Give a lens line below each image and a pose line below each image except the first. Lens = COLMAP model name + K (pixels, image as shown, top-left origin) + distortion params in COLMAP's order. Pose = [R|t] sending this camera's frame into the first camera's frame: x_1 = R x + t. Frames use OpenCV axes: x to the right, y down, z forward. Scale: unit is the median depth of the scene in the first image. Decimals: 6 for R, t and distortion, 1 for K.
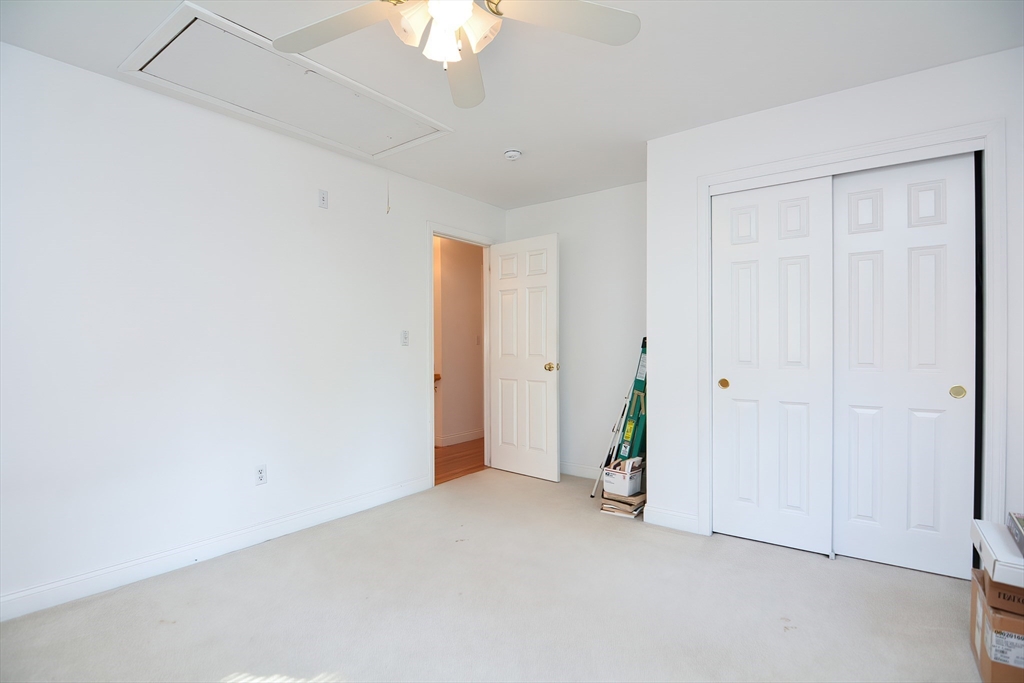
lens RADIAL K [[506.0, 0, 507.1], [0, 506.0, 351.7], [0, 0, 1]] dist [0.001494, -0.000209]
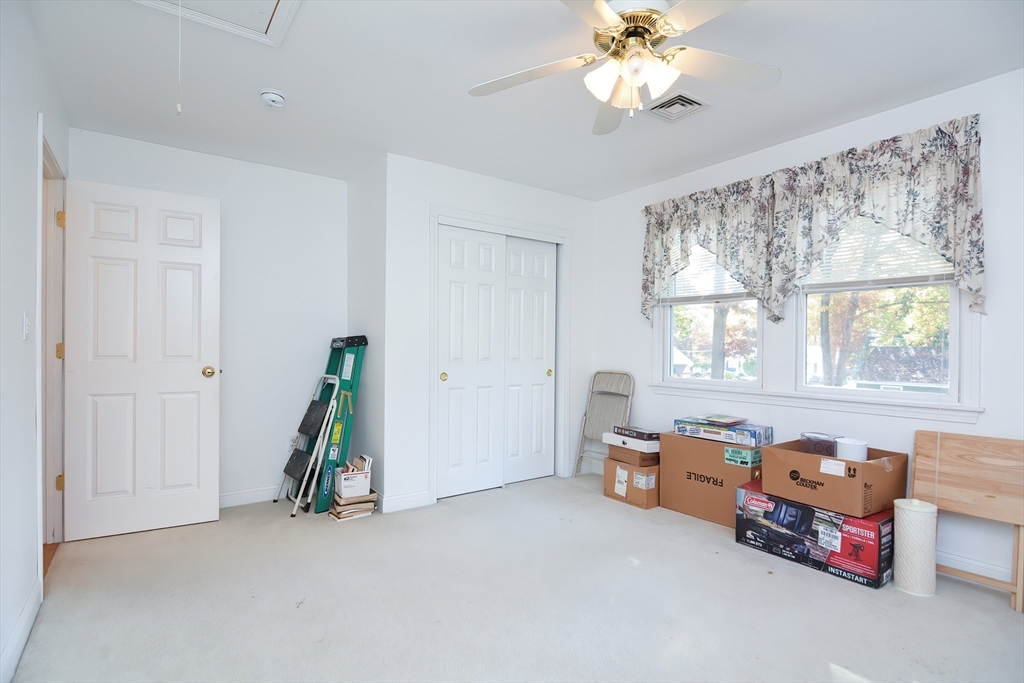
lens RADIAL K [[506.0, 0, 507.1], [0, 506.0, 351.7], [0, 0, 1]] dist [0.001494, -0.000209]
pose [[0.296716, -0.001984, 0.954964, -0.610766], [0.002841, 0.999995, 0.001194, 0.000341], [-0.954961, 0.002358, 0.296721, 0.414499]]
